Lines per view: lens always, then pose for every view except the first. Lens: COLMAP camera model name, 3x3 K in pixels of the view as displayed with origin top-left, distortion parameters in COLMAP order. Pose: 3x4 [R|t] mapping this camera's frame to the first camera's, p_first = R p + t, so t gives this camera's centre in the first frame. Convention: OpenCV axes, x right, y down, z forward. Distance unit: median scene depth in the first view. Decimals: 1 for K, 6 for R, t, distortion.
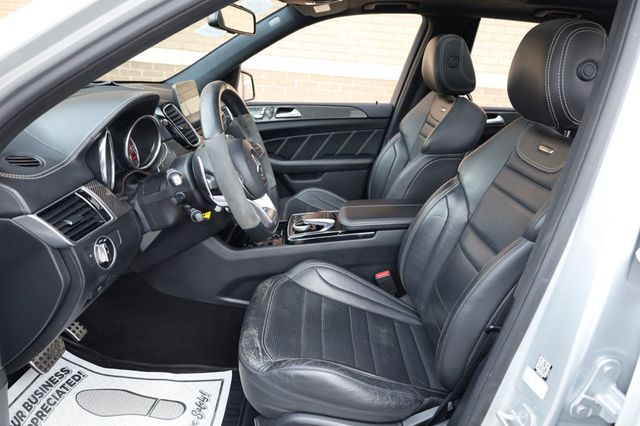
lens RADIAL K [[440.5, 0, 318.4], [0, 440.5, 211.6], [0, 0, 1]] dist [-0.007371, 0.003315]
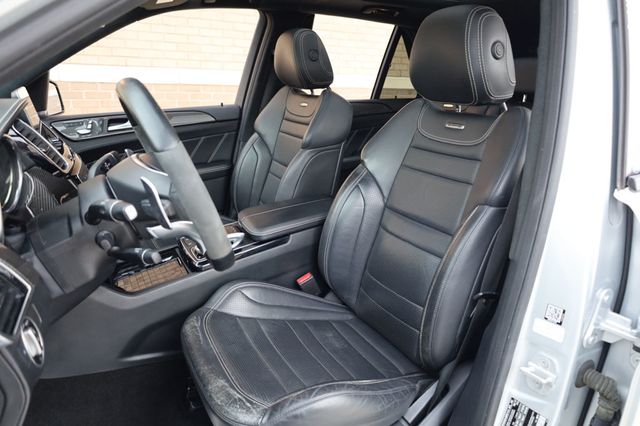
lens RADIAL K [[440.5, 0, 323.8], [0, 440.5, 213.6], [0, 0, 1]] dist [-0.007371, 0.003315]
pose [[0.874665, -0.184876, 0.448087, -0.220109], [0.188910, 0.981329, 0.036135, -0.021097], [-0.446402, 0.053042, 0.893259, 0.130308]]
